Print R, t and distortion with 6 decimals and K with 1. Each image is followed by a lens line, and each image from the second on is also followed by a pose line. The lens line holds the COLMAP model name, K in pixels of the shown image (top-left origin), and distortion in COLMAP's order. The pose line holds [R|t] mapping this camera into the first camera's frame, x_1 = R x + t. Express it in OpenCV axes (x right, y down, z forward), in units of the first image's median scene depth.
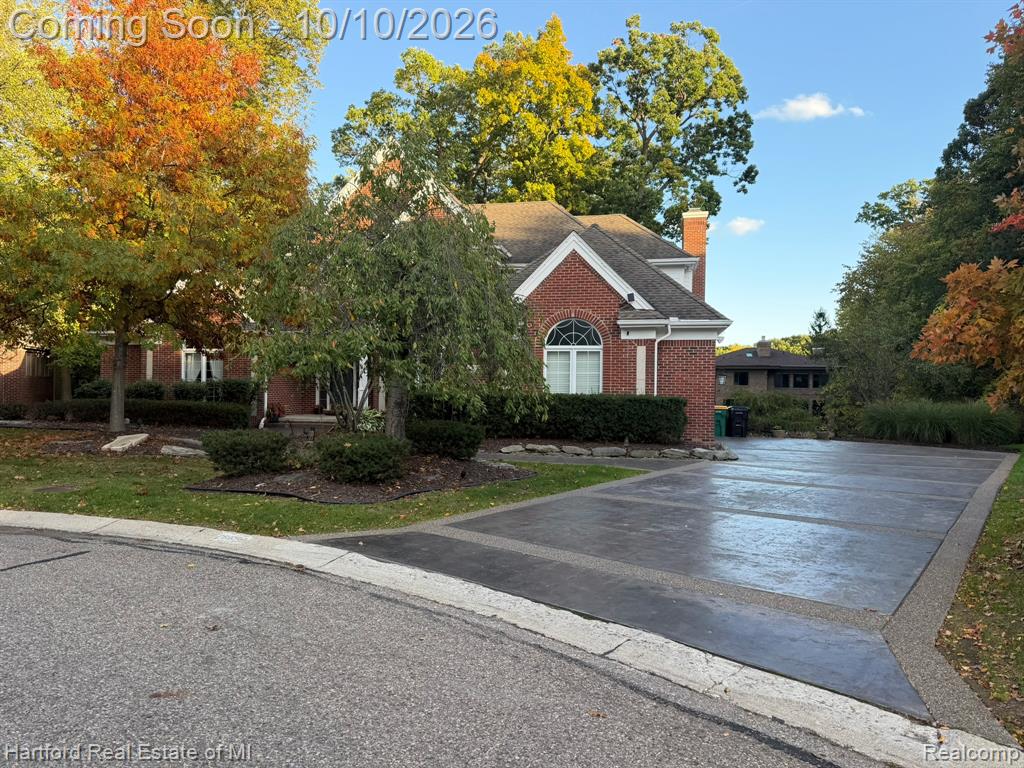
lens RADIAL K [[706.0, 0, 512.0], [0, 706.0, 384.0], [0, 0, 1]] dist [0.030255, -0.000538]
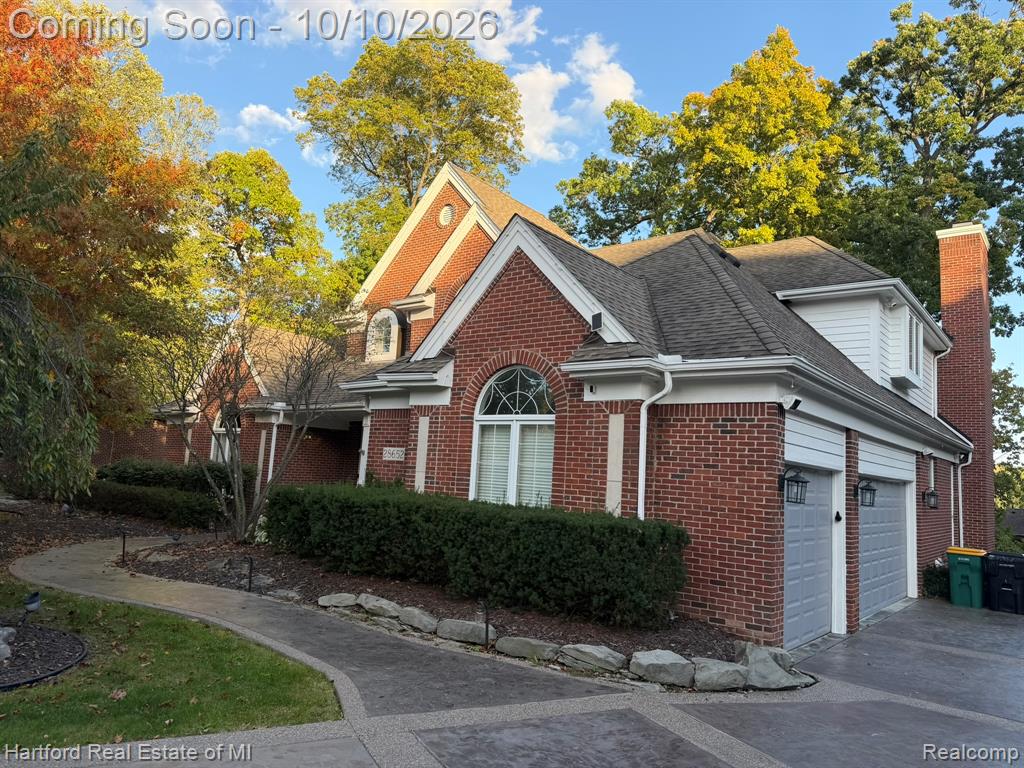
lens RADIAL K [[706.0, 0, 512.0], [0, 706.0, 384.0], [0, 0, 1]] dist [0.030255, -0.000538]
pose [[0.898636, -0.018828, -0.438292, 0.334672], [-0.040892, 0.991134, -0.126418, -0.008249], [0.436786, 0.131527, 0.889898, 0.511127]]
